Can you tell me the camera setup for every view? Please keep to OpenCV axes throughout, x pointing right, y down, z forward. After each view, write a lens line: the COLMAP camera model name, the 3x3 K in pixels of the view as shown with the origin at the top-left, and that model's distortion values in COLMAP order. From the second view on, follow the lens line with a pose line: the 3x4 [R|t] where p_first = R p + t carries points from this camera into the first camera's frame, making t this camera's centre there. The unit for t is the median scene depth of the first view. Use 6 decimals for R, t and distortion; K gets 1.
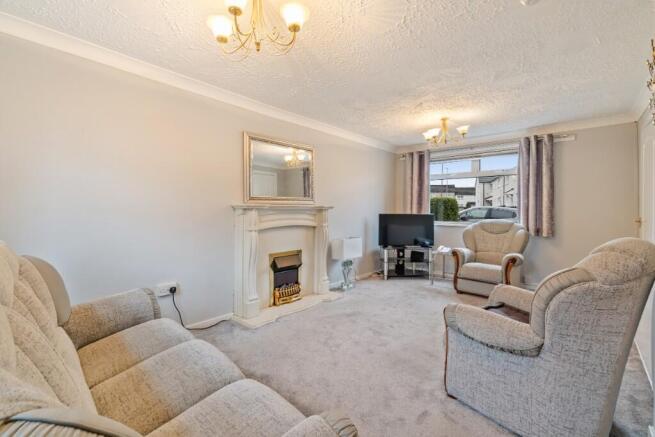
lens RADIAL K [[276.3, 0, 327.5], [0, 276.3, 218.5], [0, 0, 1]] dist [0.000752, 0.000053]
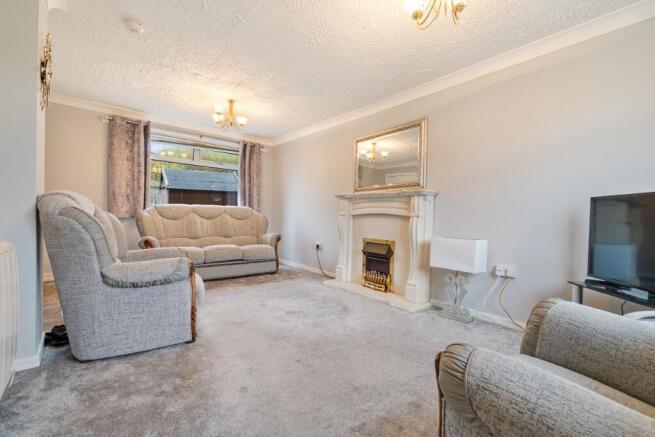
lens RADIAL K [[276.3, 0, 327.5], [0, 276.3, 218.5], [0, 0, 1]] dist [0.000752, 0.000053]
pose [[-0.099076, 0.019364, -0.994891, 0.933566], [-0.030502, 0.999282, 0.022487, 0.029043], [0.994612, 0.032574, -0.098415, 0.964909]]
